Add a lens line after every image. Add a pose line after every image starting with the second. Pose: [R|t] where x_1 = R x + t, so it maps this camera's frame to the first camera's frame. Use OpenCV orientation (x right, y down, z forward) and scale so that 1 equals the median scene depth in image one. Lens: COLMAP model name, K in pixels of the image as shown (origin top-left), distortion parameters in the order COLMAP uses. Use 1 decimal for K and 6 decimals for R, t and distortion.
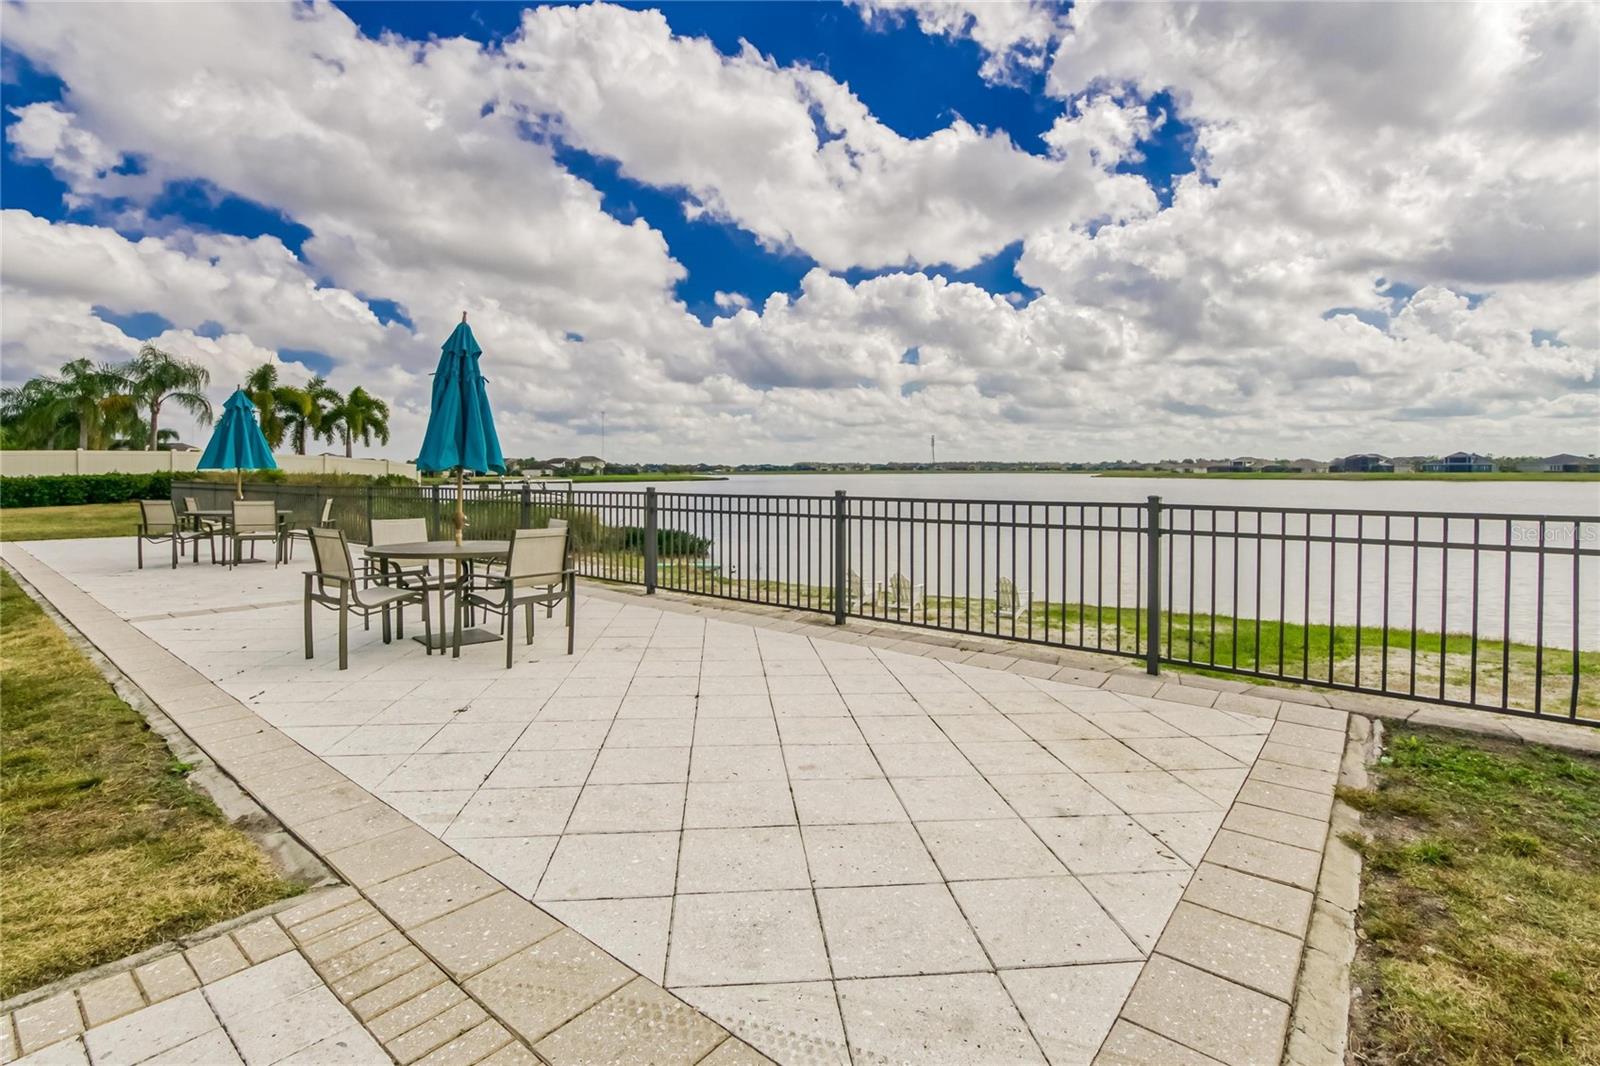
lens RADIAL K [[734.2, 0, 739.7], [0, 734.2, 493.6], [0, 0, 1]] dist [0.003339, -0.000584]
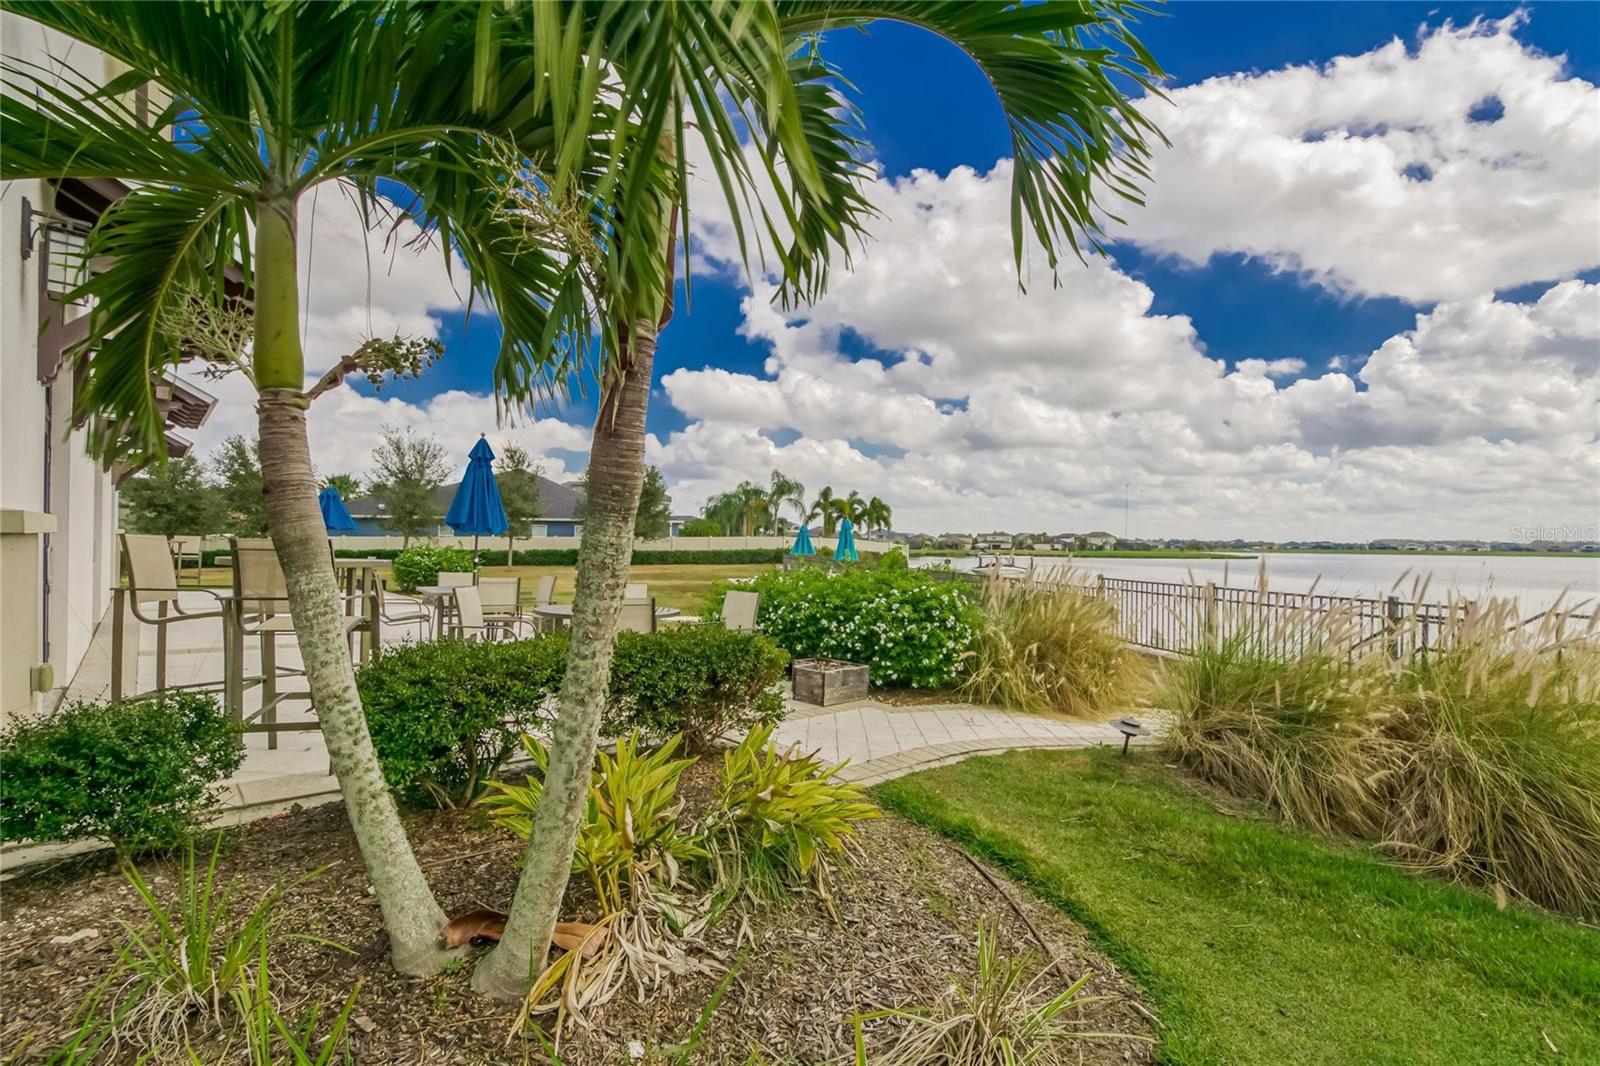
lens RADIAL K [[734.2, 0, 796.7], [0, 734.2, 536.5], [0, 0, 1]] dist [0.003339, -0.000584]
pose [[0.797152, 0.012094, -0.603658, 0.264119], [-0.034426, 0.999083, -0.025445, -0.008073], [0.602796, 0.041065, 0.796838, -0.321353]]
